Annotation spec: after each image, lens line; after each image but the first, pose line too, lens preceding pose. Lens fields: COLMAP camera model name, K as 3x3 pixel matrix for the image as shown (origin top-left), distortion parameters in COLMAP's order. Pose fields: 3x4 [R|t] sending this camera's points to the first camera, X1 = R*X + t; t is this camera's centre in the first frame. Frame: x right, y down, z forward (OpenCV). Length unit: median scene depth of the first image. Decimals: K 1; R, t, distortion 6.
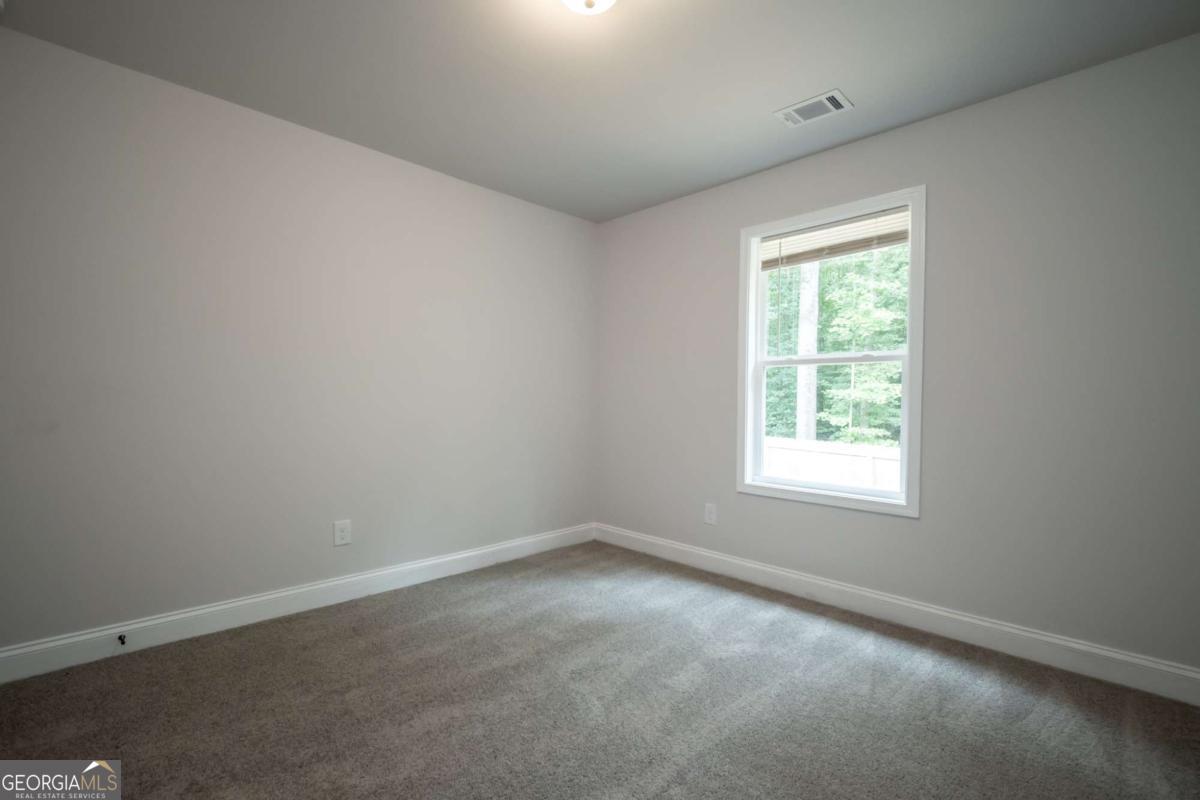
lens RADIAL K [[558.8, 0, 602.8], [0, 558.8, 401.9], [0, 0, 1]] dist [0.003693, -0.000688]
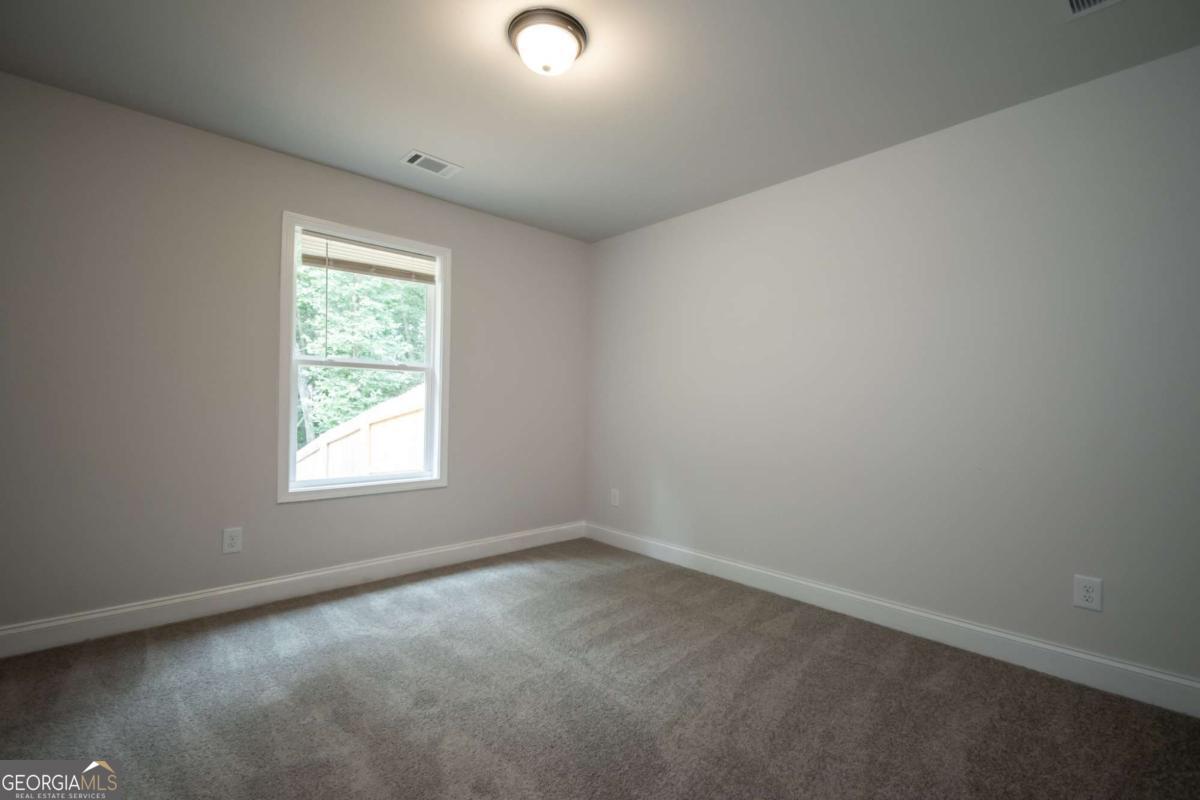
lens RADIAL K [[558.8, 0, 602.8], [0, 558.8, 401.9], [0, 0, 1]] dist [0.003693, -0.000688]
pose [[-0.003089, -0.006995, 0.999971, -0.807704], [-0.012910, 0.999892, 0.006955, -0.018021], [-0.999912, -0.012888, -0.003179, 0.597306]]
